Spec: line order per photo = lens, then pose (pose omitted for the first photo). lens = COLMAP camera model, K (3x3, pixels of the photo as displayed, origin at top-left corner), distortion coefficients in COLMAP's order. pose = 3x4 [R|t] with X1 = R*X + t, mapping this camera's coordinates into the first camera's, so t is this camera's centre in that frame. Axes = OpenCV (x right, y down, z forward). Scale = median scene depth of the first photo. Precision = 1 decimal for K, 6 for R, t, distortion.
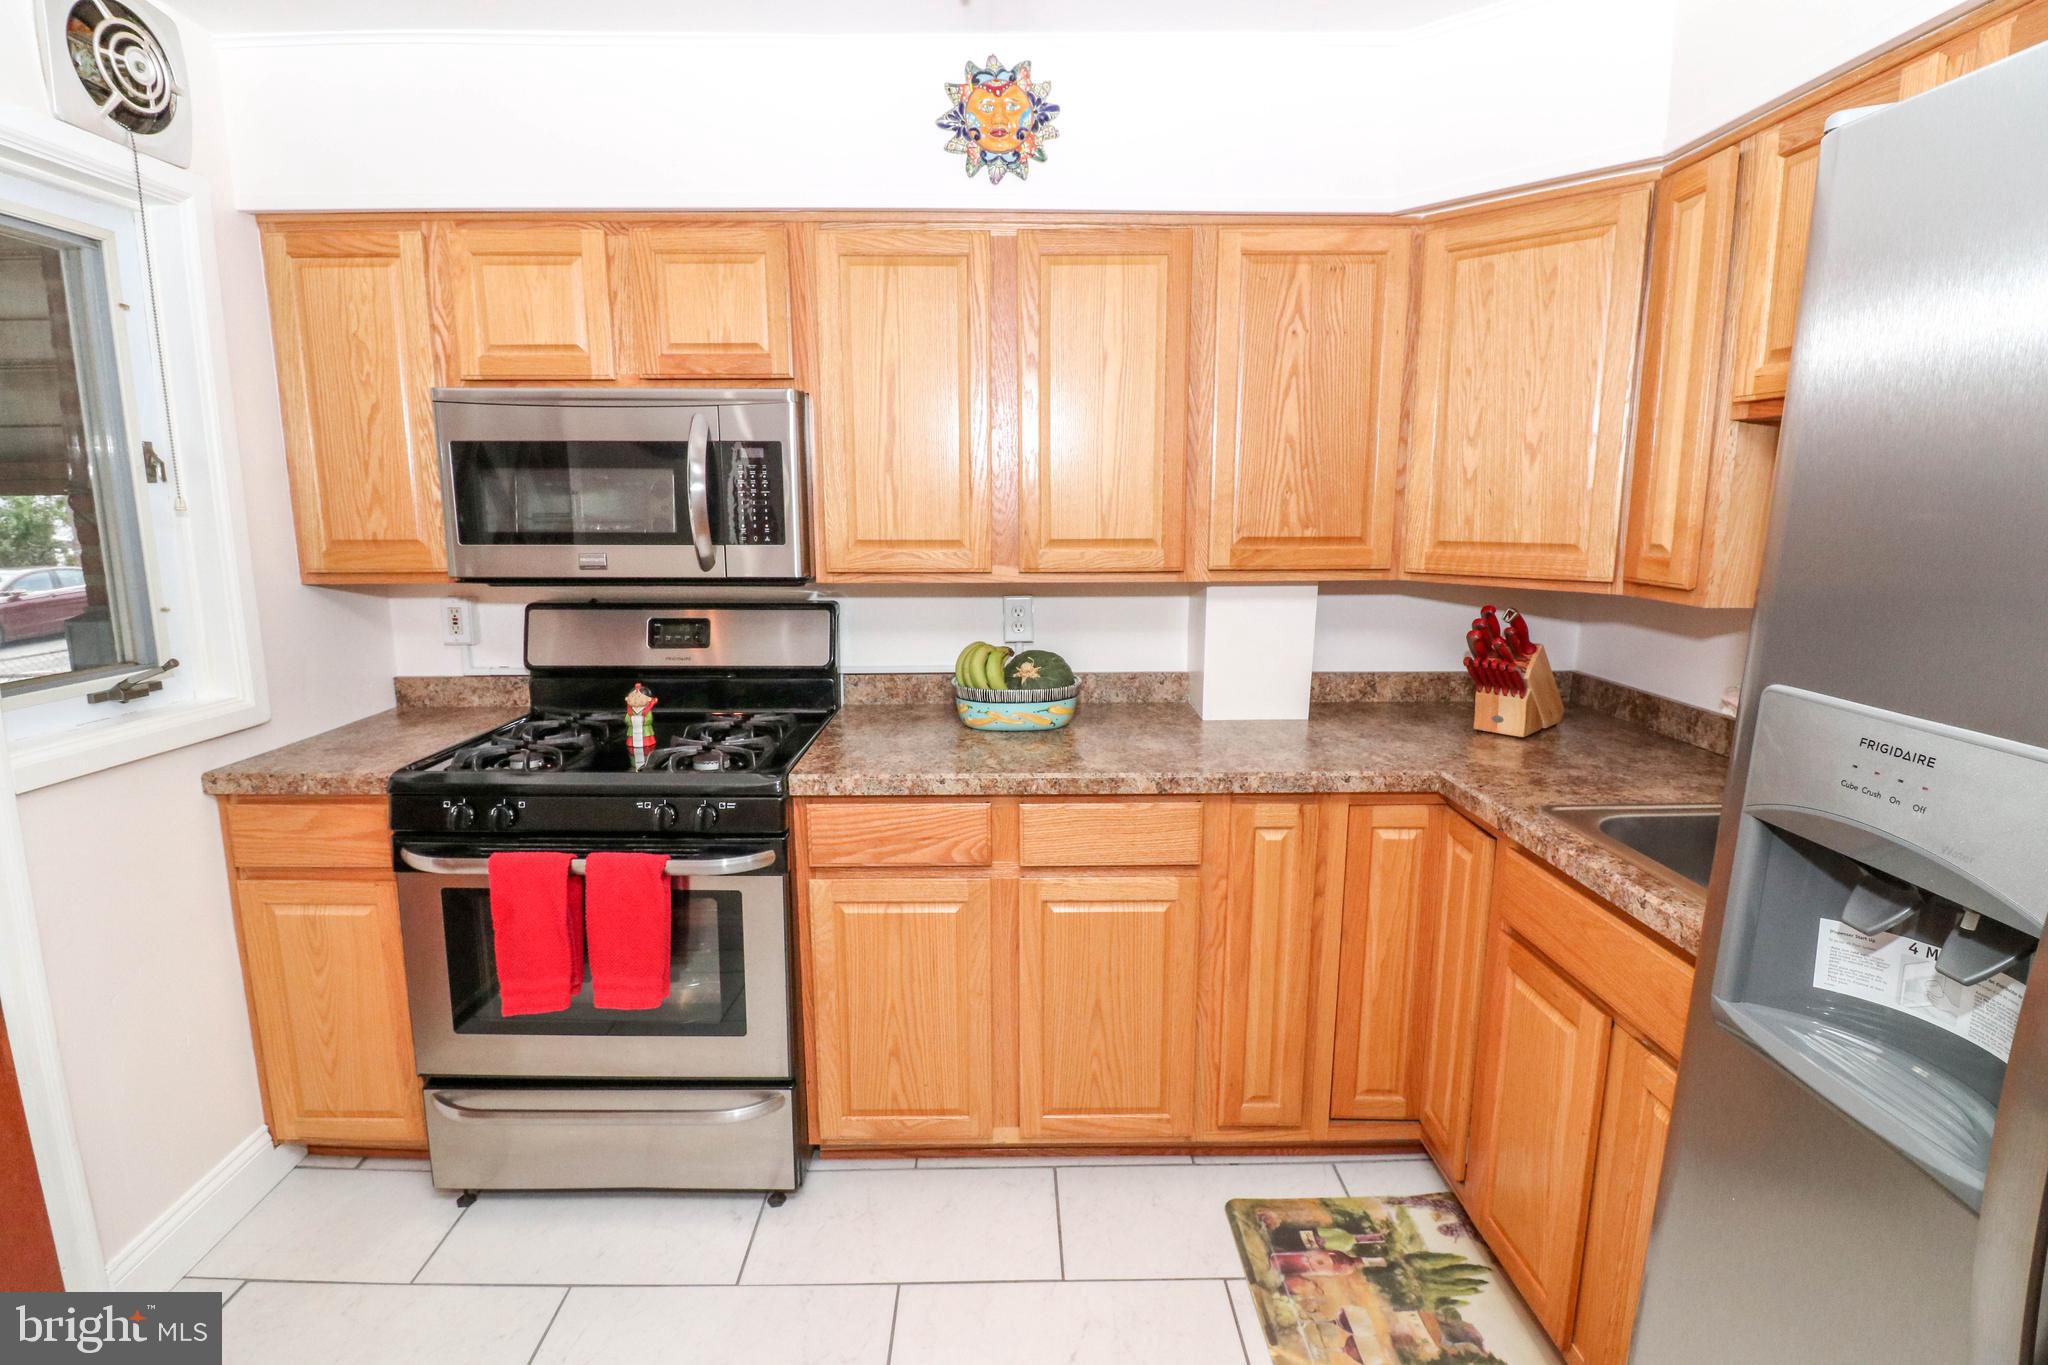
lens RADIAL K [[953.3, 0, 1014.4], [0, 953.3, 664.8], [0, 0, 1]] dist [-0.000246, -0.014358]
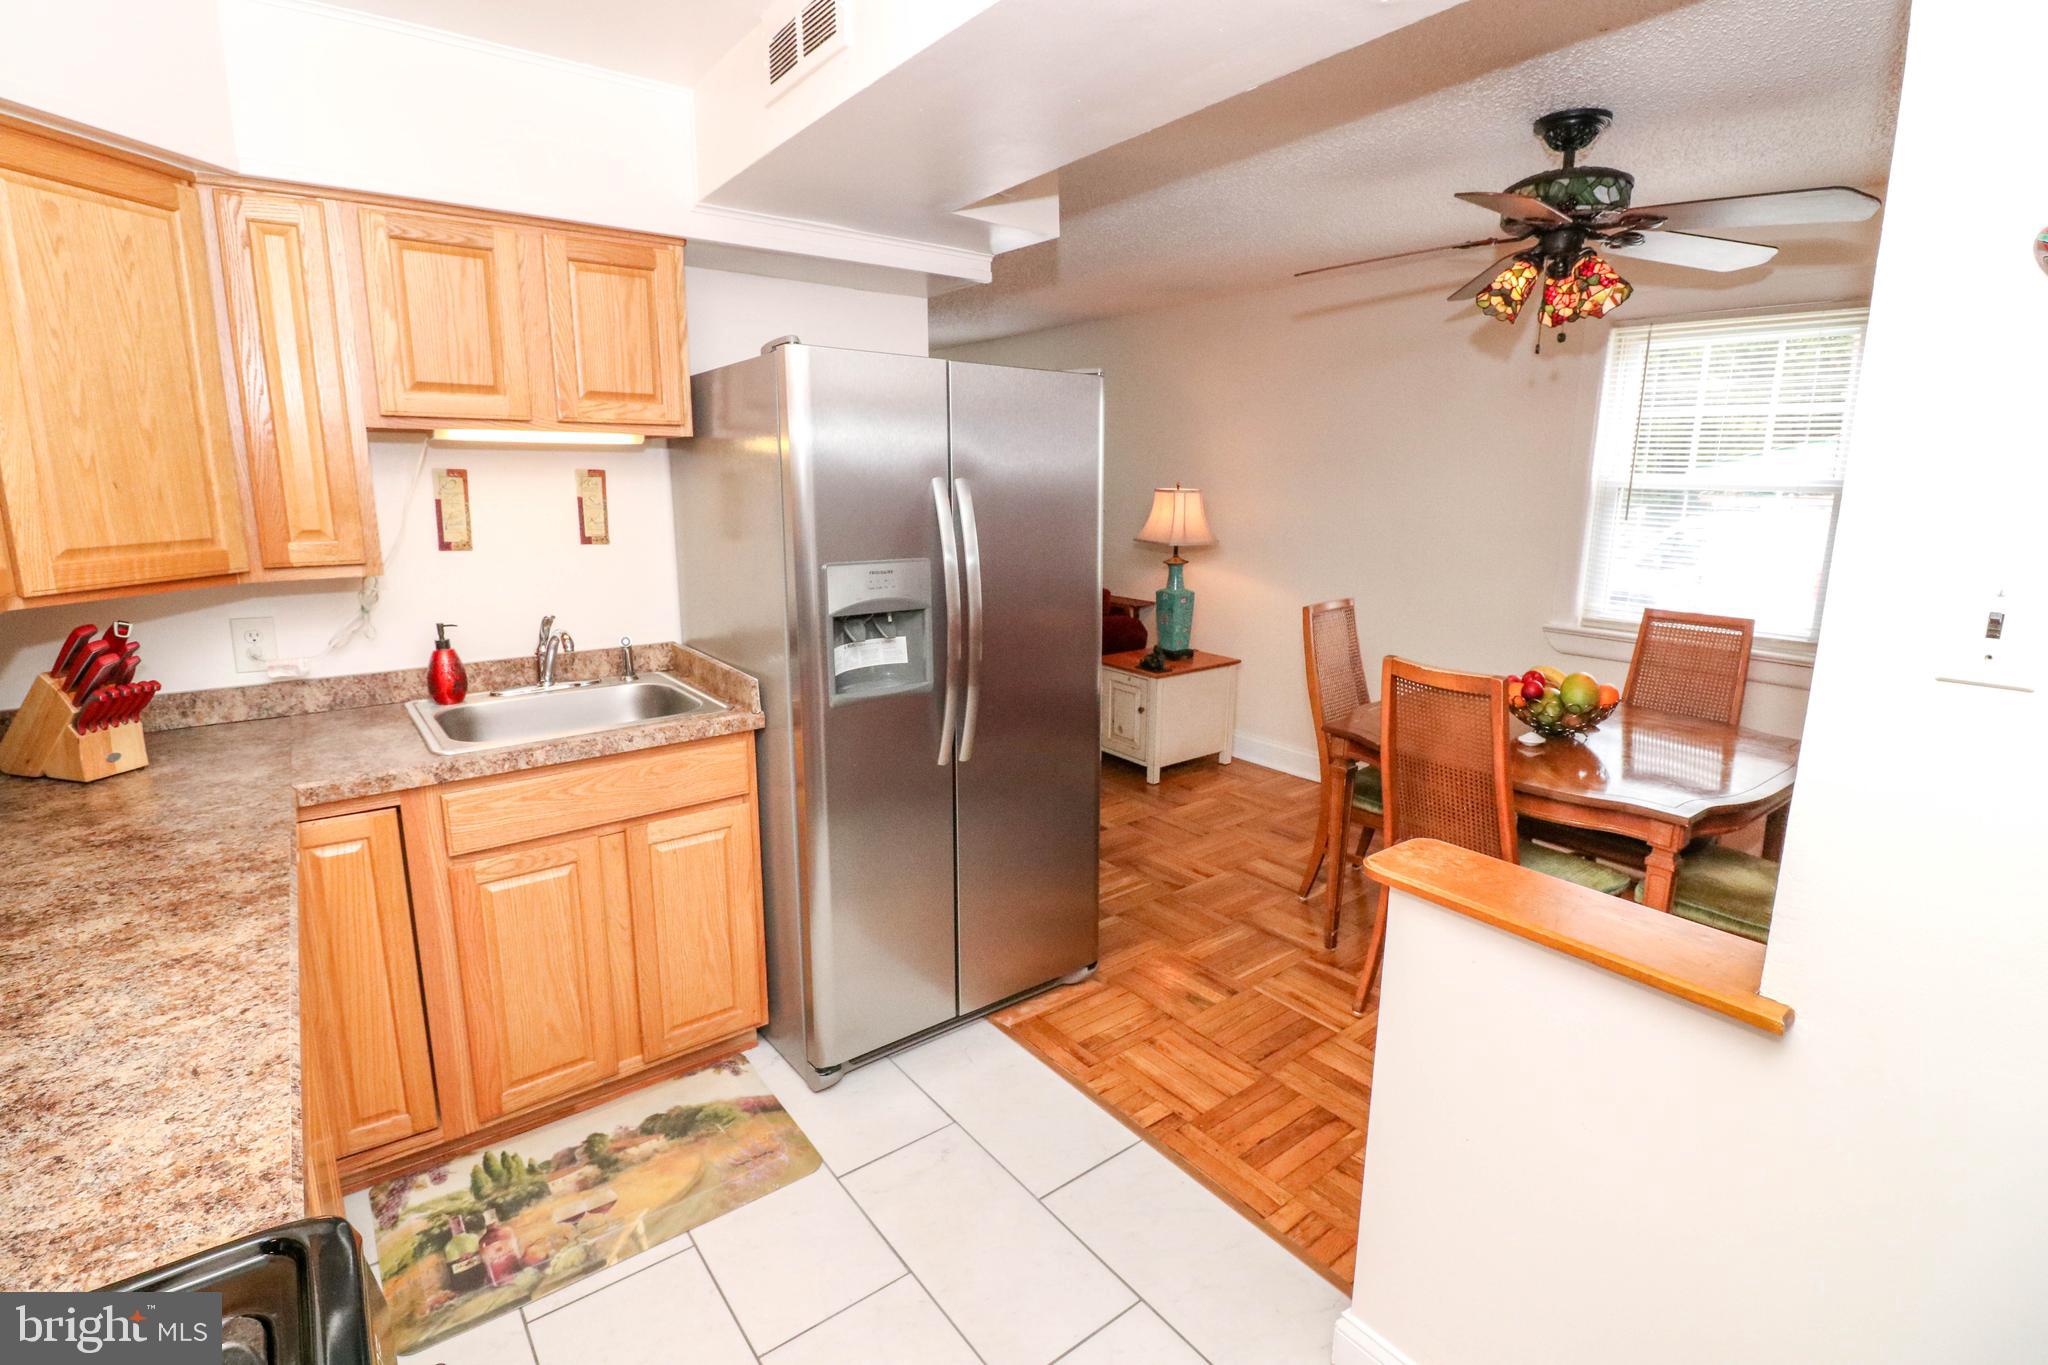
lens RADIAL K [[953.3, 0, 1014.4], [0, 953.3, 664.8], [0, 0, 1]] dist [-0.000246, -0.014358]
pose [[-0.594677, -0.158218, 0.788243, -0.646627], [0.132278, 0.947827, 0.290045, -0.167217], [-0.793008, 0.276751, -0.542722, 0.866281]]
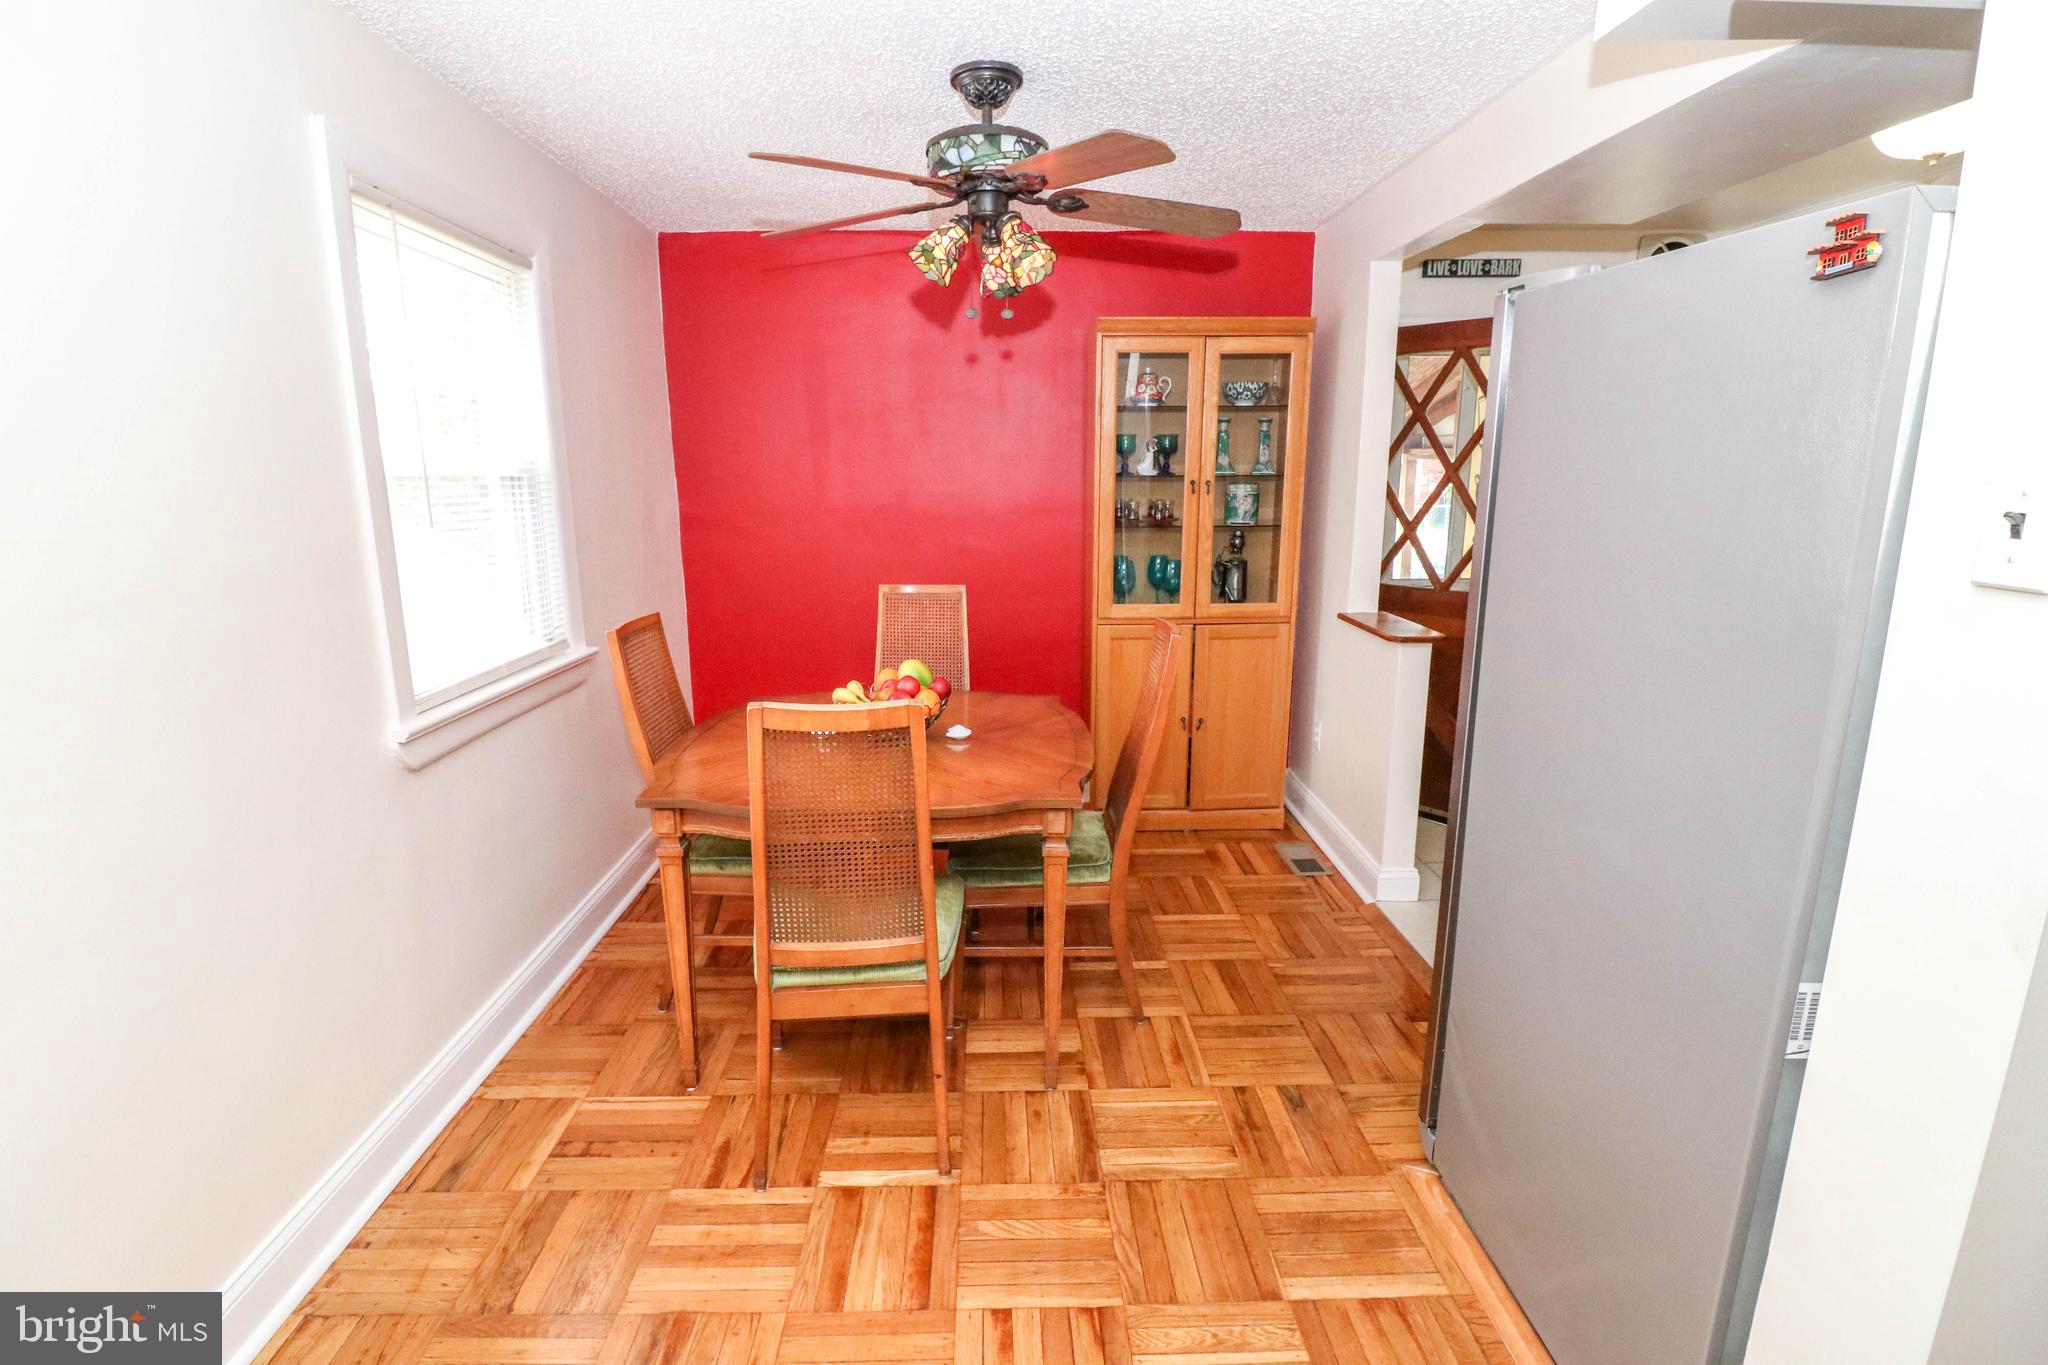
lens RADIAL K [[953.3, 0, 1014.4], [0, 953.3, 664.8], [0, 0, 1]] dist [-0.000246, -0.014358]
pose [[0.009231, 0.204036, -0.978920, 1.283519], [-0.167326, 0.965474, 0.199656, 0.088920], [0.985858, 0.161956, 0.043053, -0.479174]]
